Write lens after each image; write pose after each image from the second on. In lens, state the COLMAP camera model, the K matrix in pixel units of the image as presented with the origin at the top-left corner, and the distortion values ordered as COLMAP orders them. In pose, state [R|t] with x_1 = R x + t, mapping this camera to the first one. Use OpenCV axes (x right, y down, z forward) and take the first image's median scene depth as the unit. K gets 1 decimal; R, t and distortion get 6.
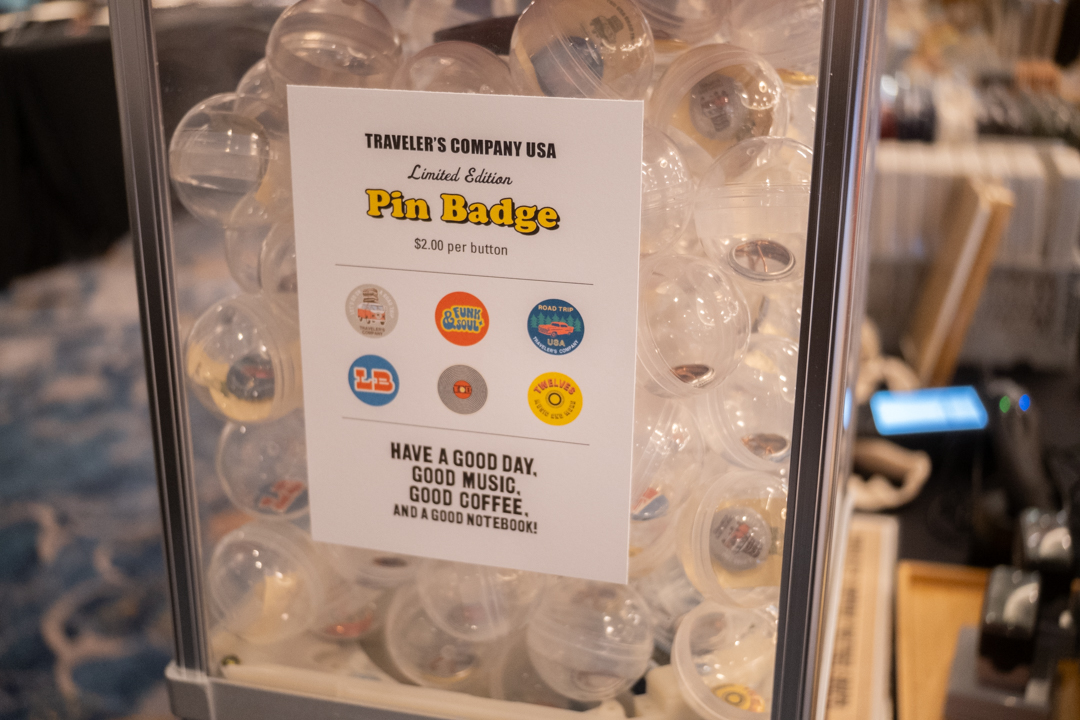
lens RADIAL K [[1373.5, 0, 538.1], [0, 1373.5, 376.3], [0, 0, 1]] dist [-0.113623, 0.275360]
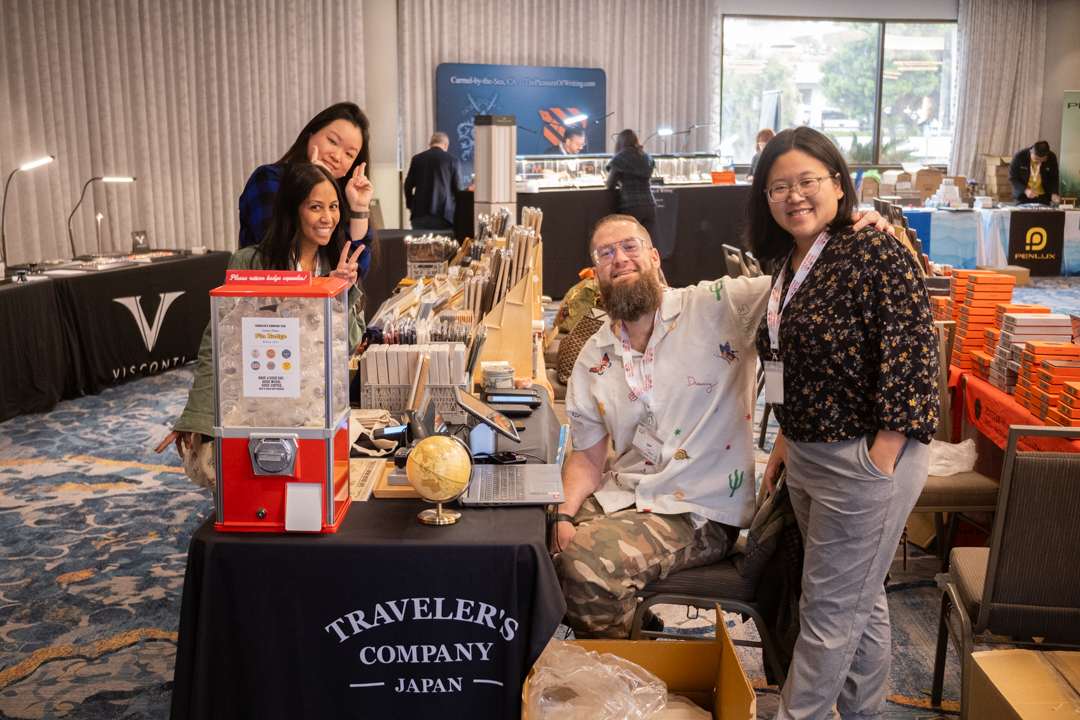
lens RADIAL K [[1373.5, 0, 538.1], [0, 1373.5, 376.3], [0, 0, 1]] dist [-0.113623, 0.275360]
pose [[0.966873, -0.034701, 0.252889, -0.439732], [0.080902, 0.981299, -0.174661, 1.194083], [-0.242099, 0.189334, 0.951599, -4.984942]]
